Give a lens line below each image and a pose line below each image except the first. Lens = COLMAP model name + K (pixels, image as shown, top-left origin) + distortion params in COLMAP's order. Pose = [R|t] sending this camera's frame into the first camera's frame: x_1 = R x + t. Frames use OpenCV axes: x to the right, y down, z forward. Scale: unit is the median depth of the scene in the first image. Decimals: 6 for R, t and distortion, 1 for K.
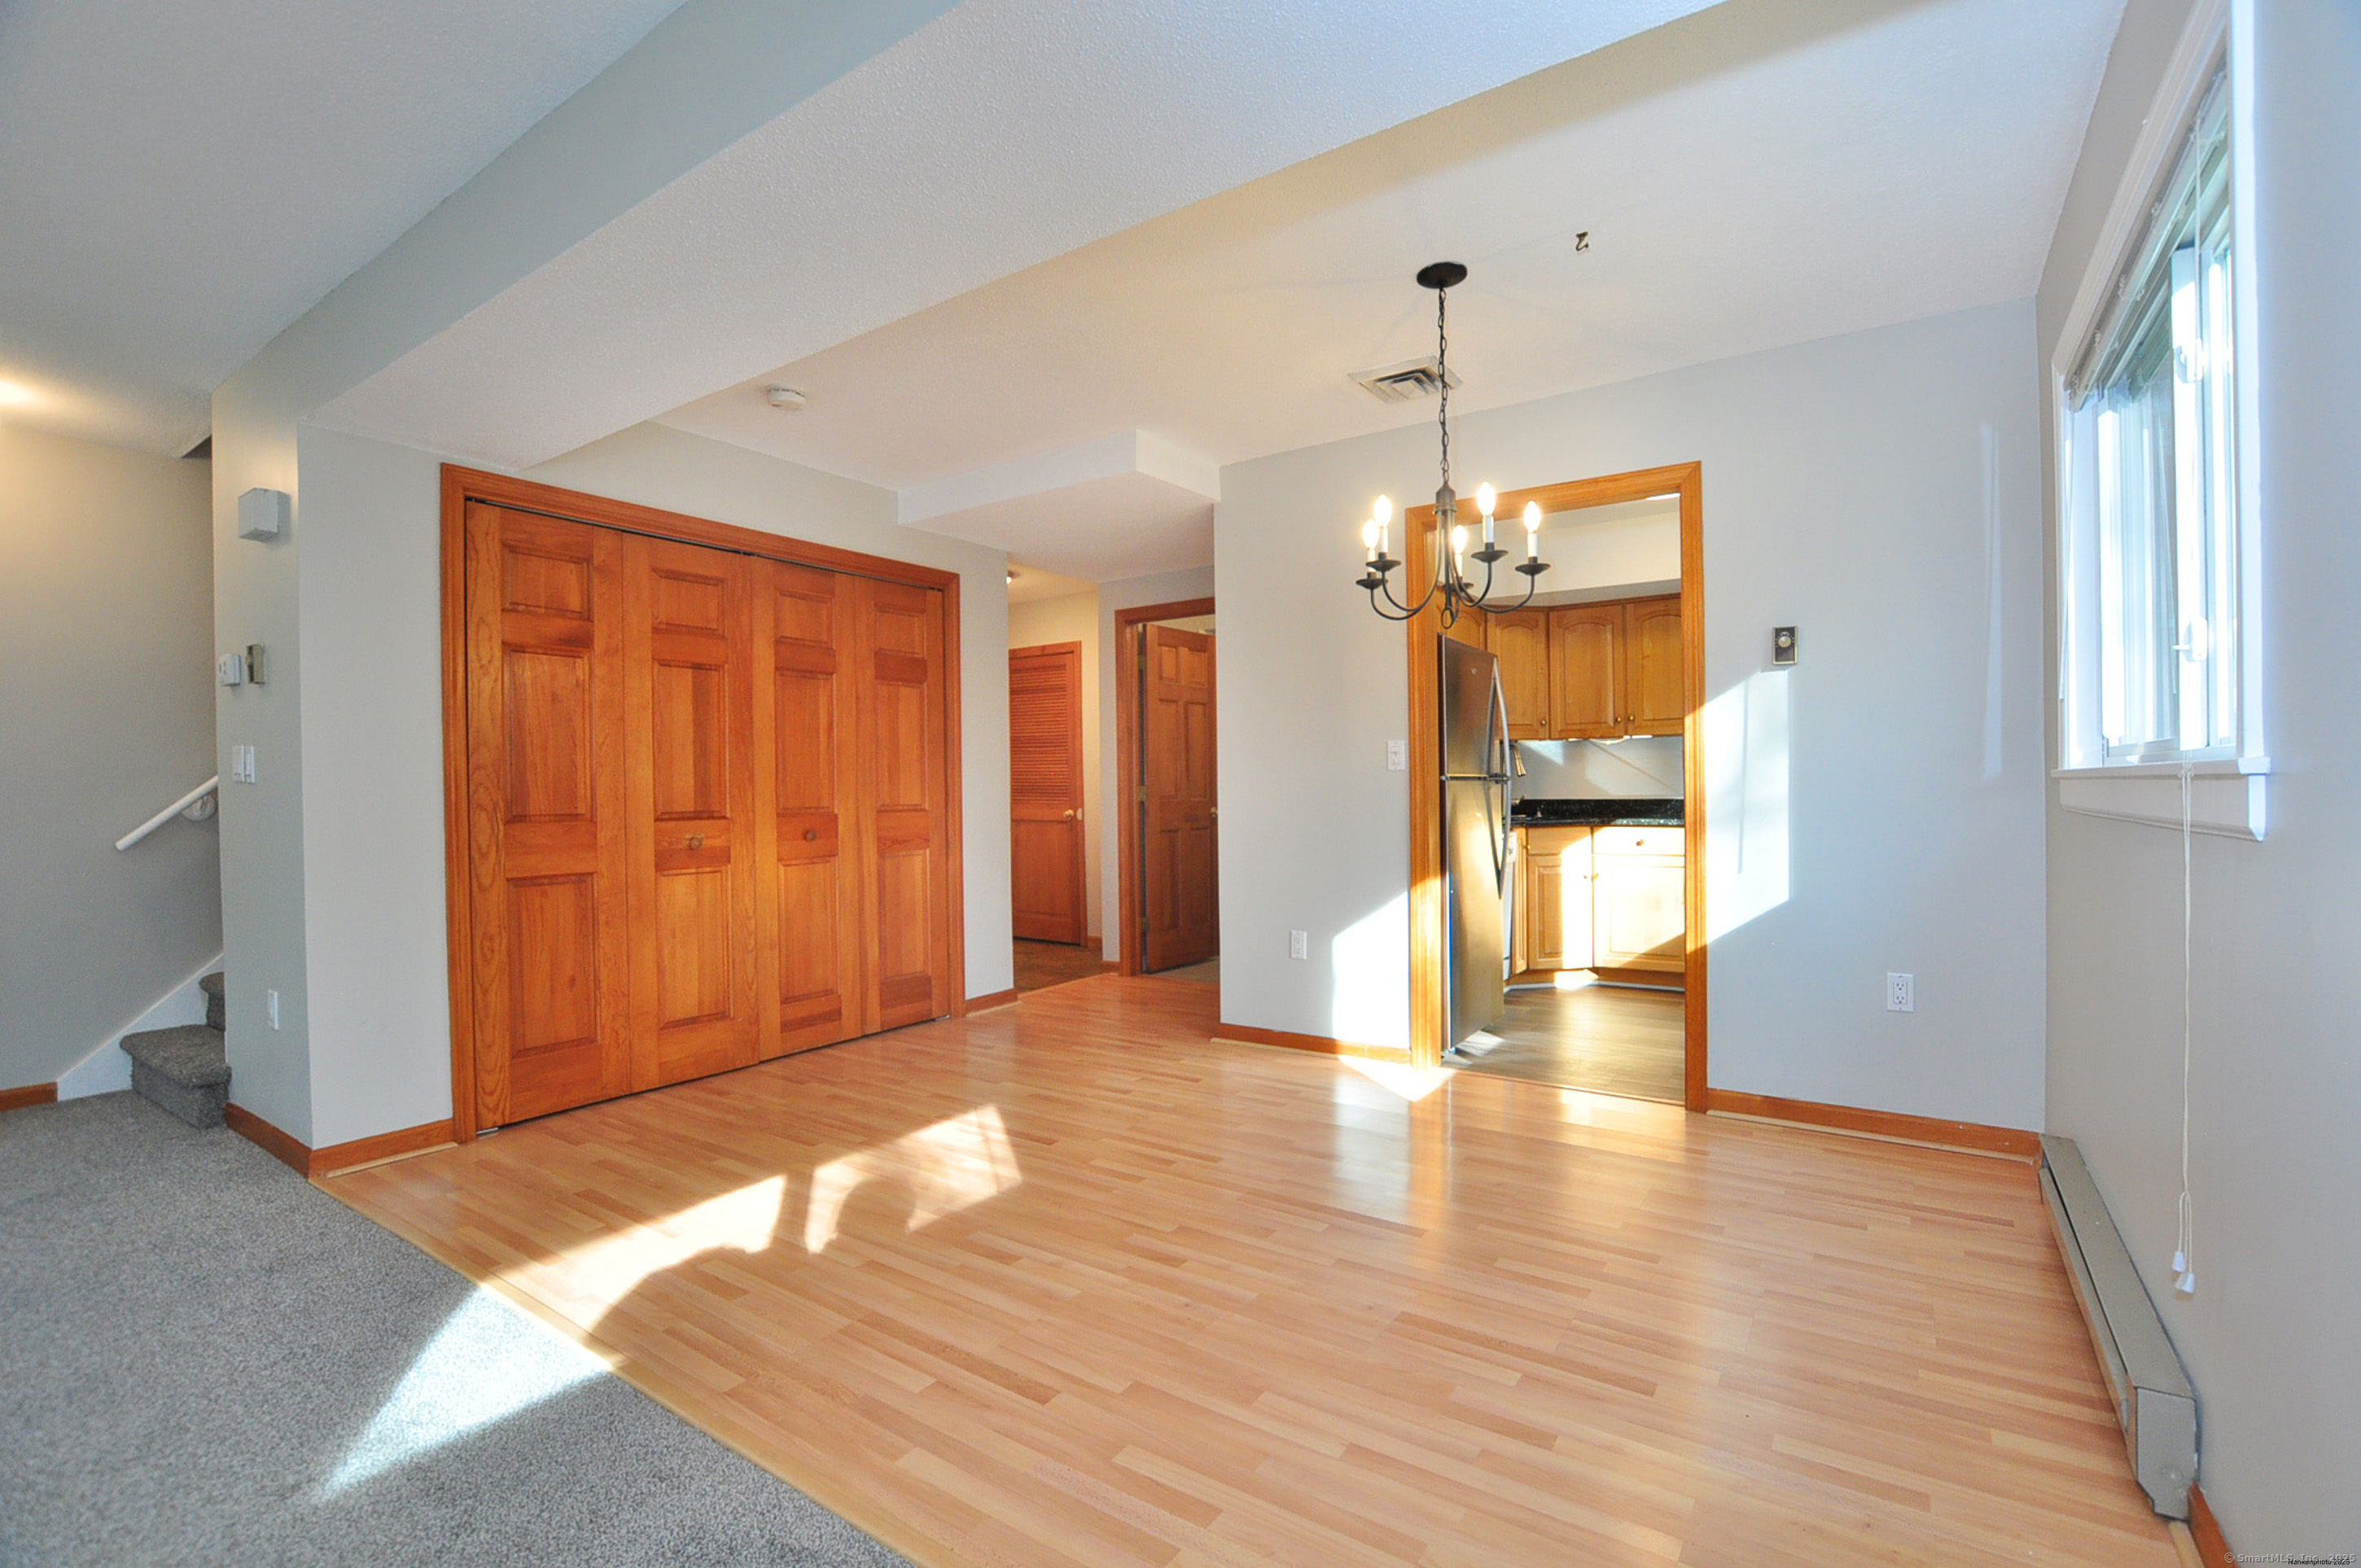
lens RADIAL K [[1069.8, 0, 1148.5], [0, 1069.8, 811.1], [0, 0, 1]] dist [-0.027838, -0.000159]
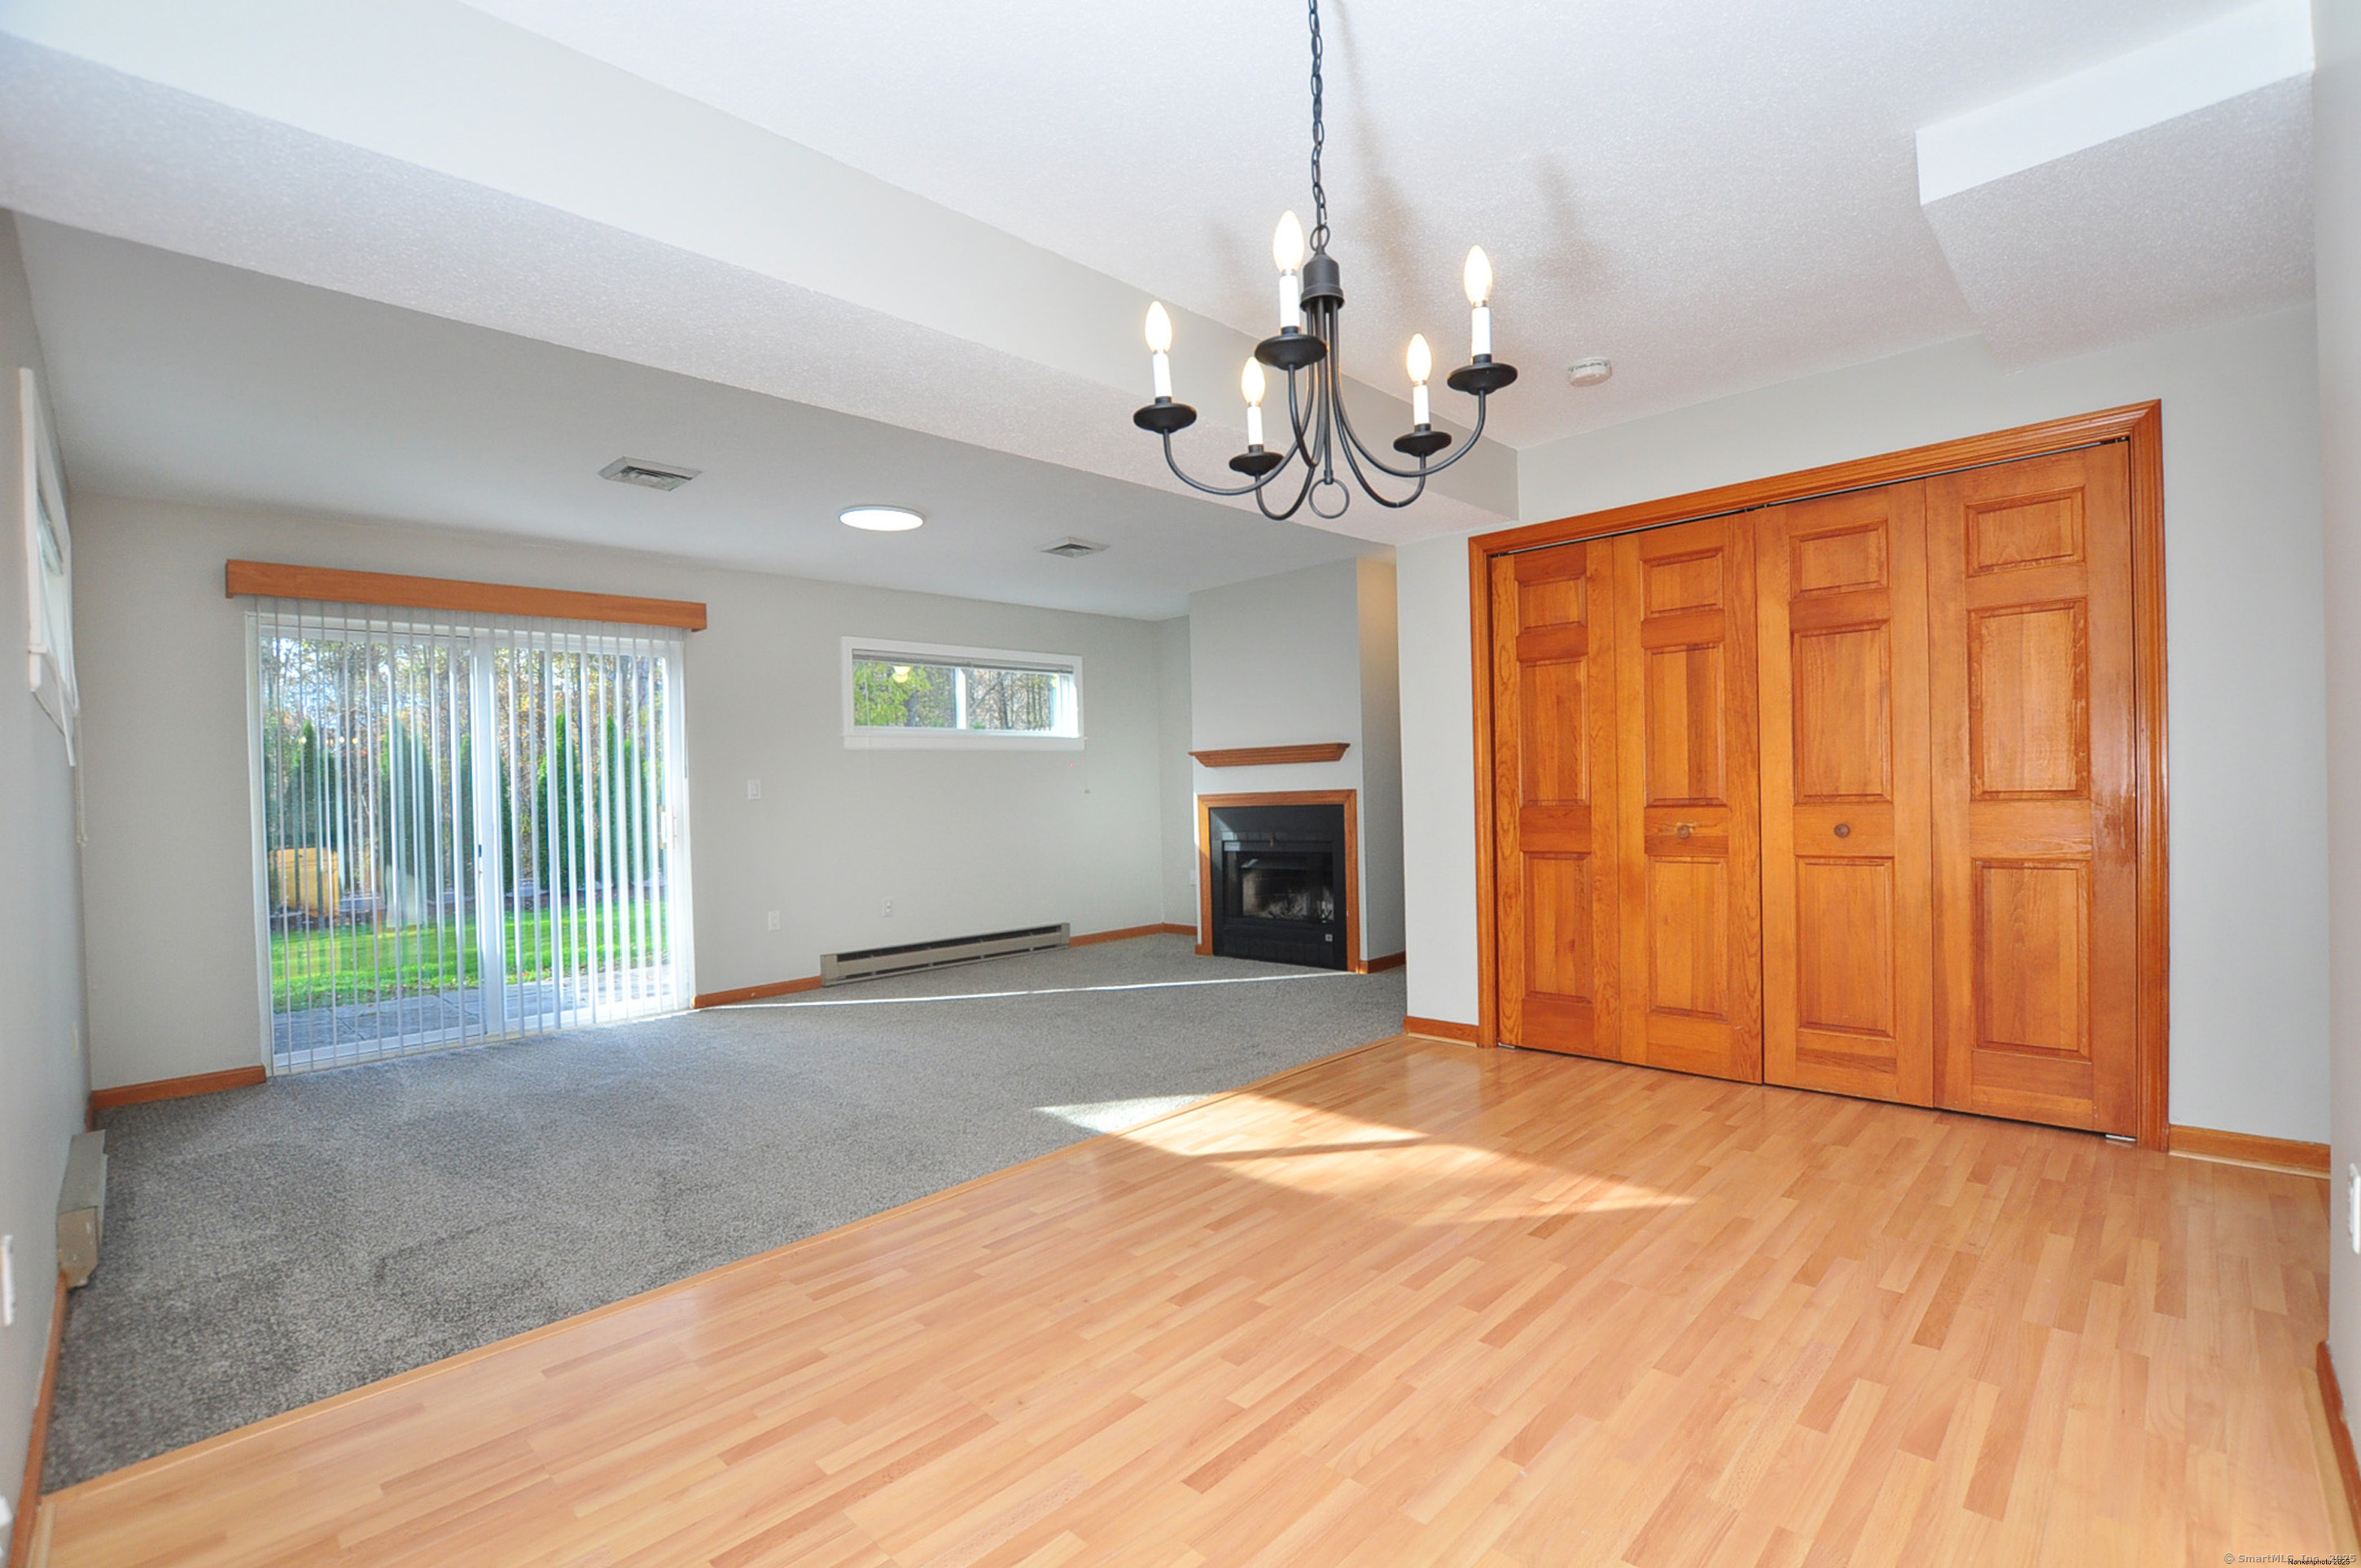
lens RADIAL K [[1045.6, 0, 1225.5], [0, 1045.6, 786.9], [0, 0, 1]] dist [-0.027253, -0.000645]
pose [[-0.133093, 0.019310, -0.990915, 0.648683], [0.013758, 0.999750, 0.017634, -0.037431], [0.991008, -0.011286, -0.133325, 0.811424]]
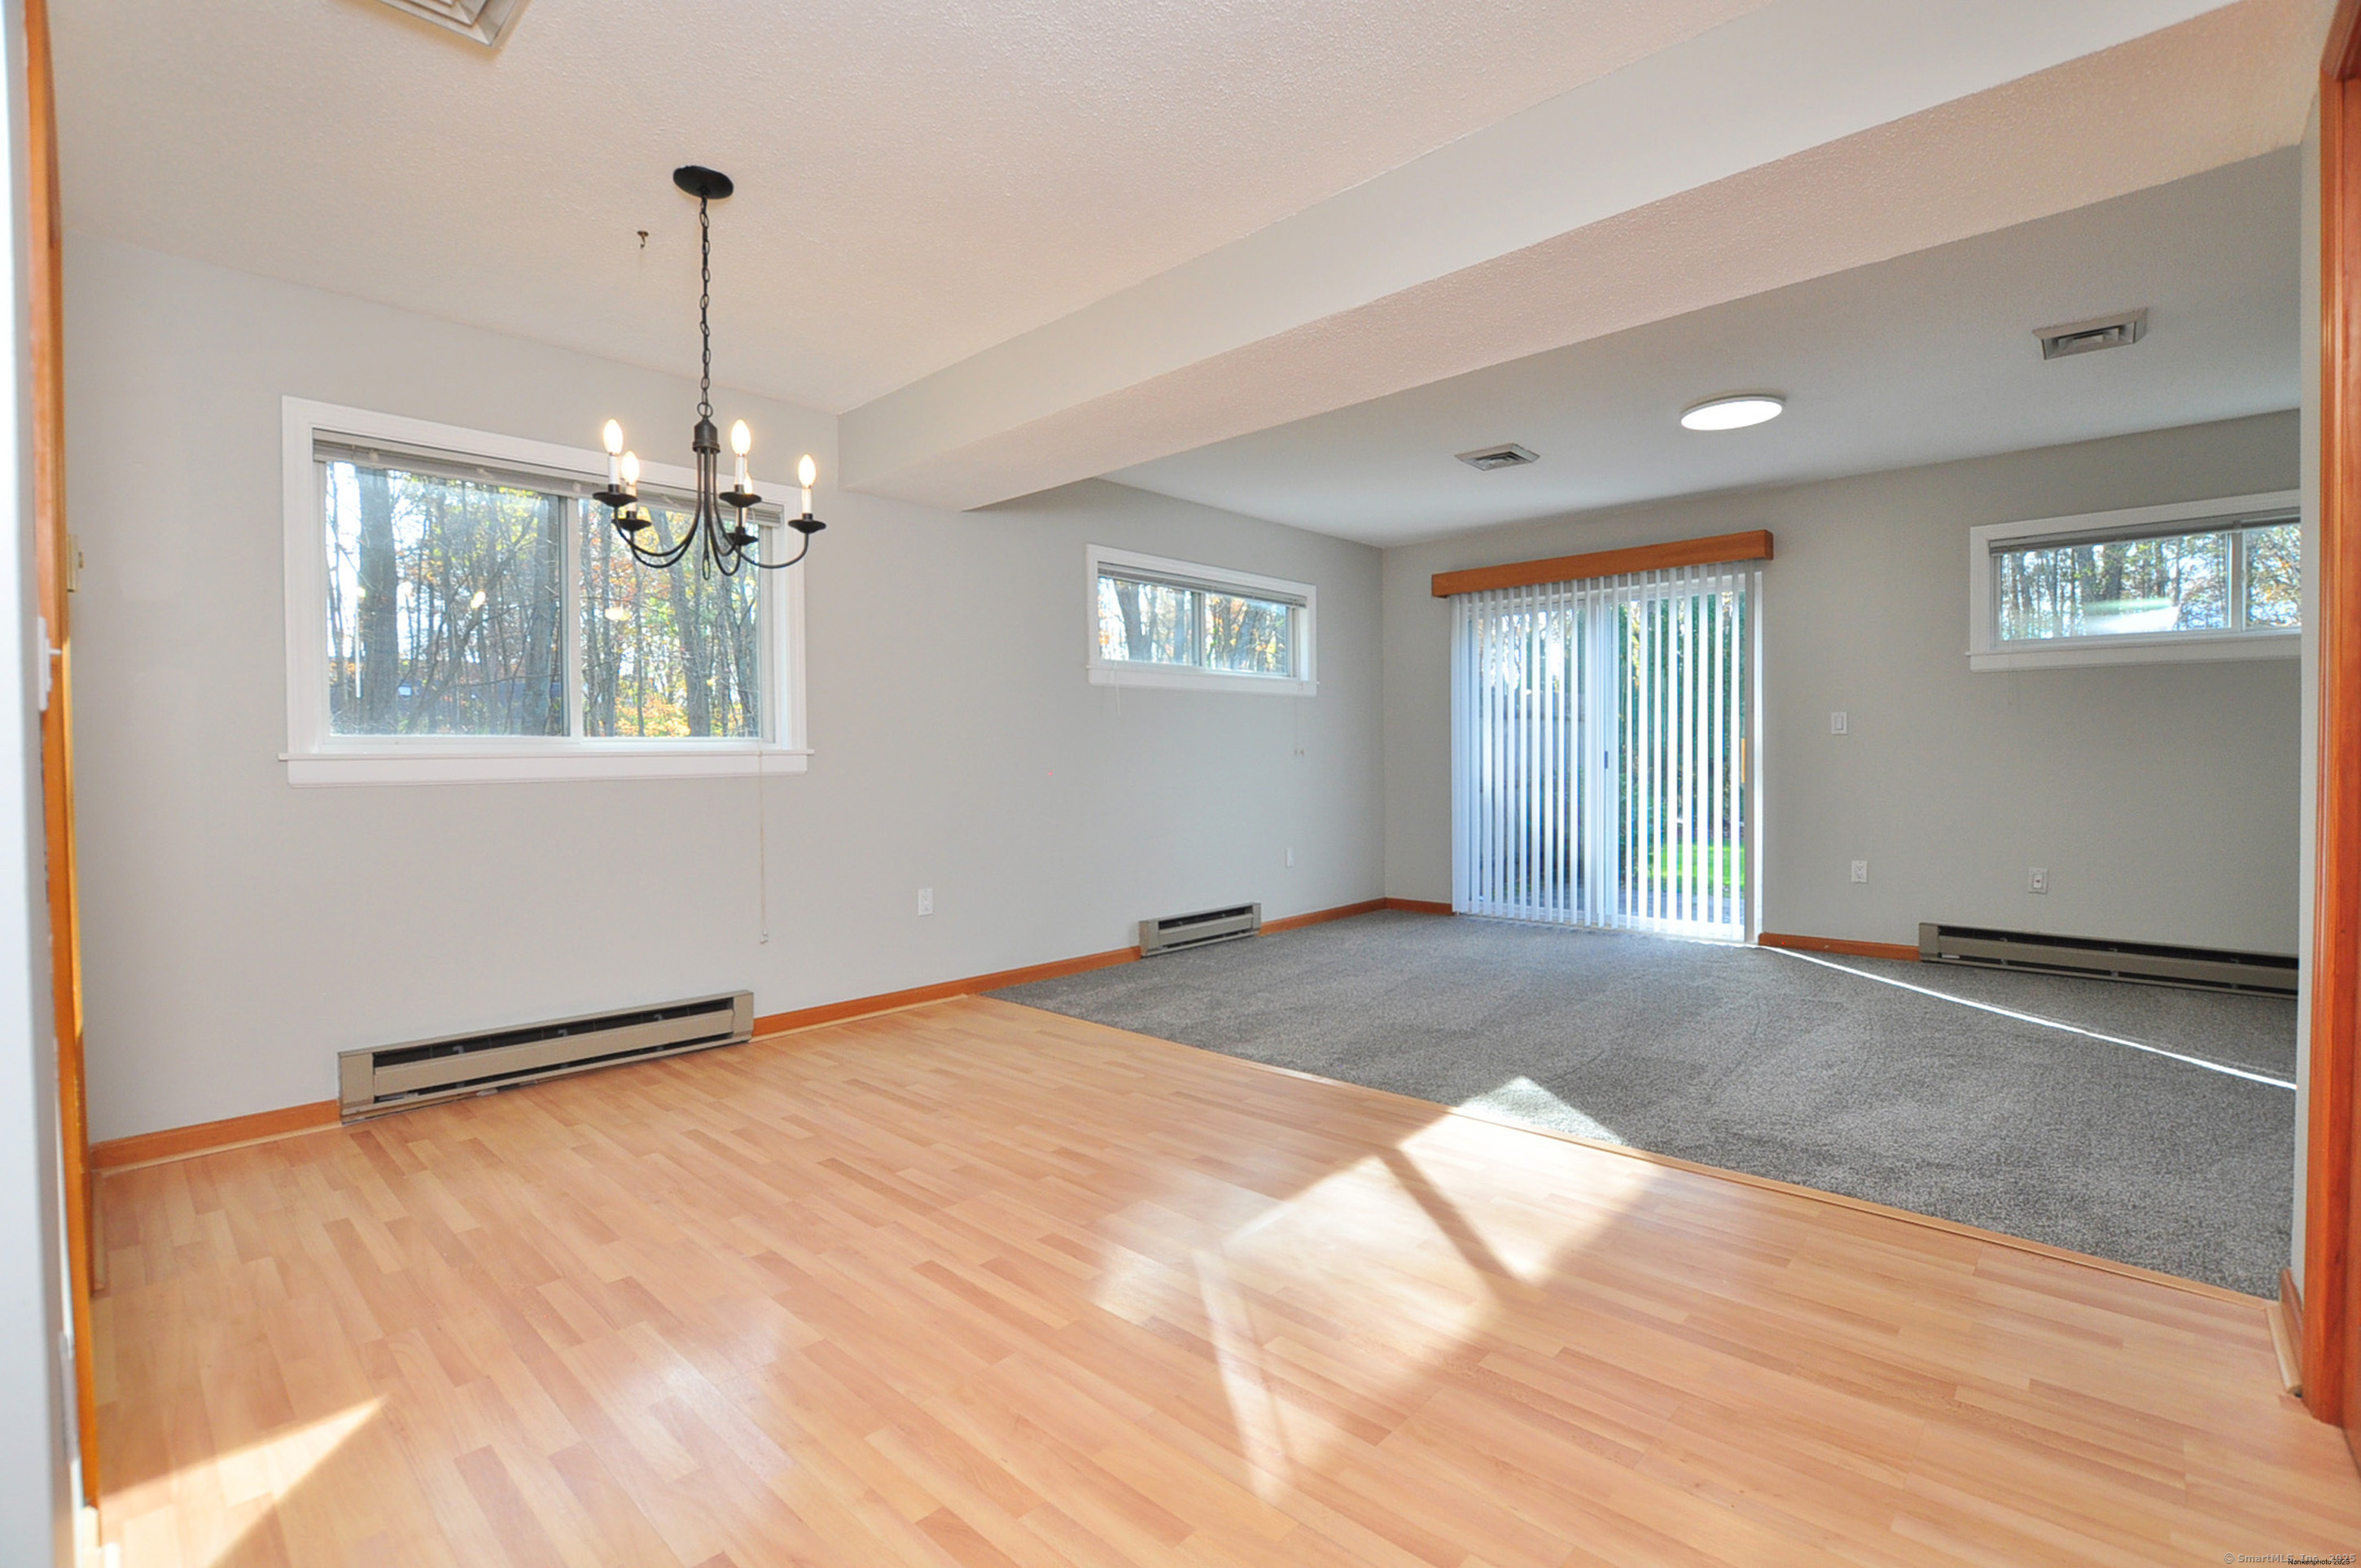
lens RADIAL K [[1029.7, 0, 1163.9], [0, 1029.7, 790.6], [0, 0, 1]] dist [-0.039685, 0.010073]
pose [[-0.991238, 0.021747, 0.130287, -0.166595], [0.028514, 0.998327, 0.050300, -0.015652], [-0.128975, 0.053574, -0.990200, 1.436503]]
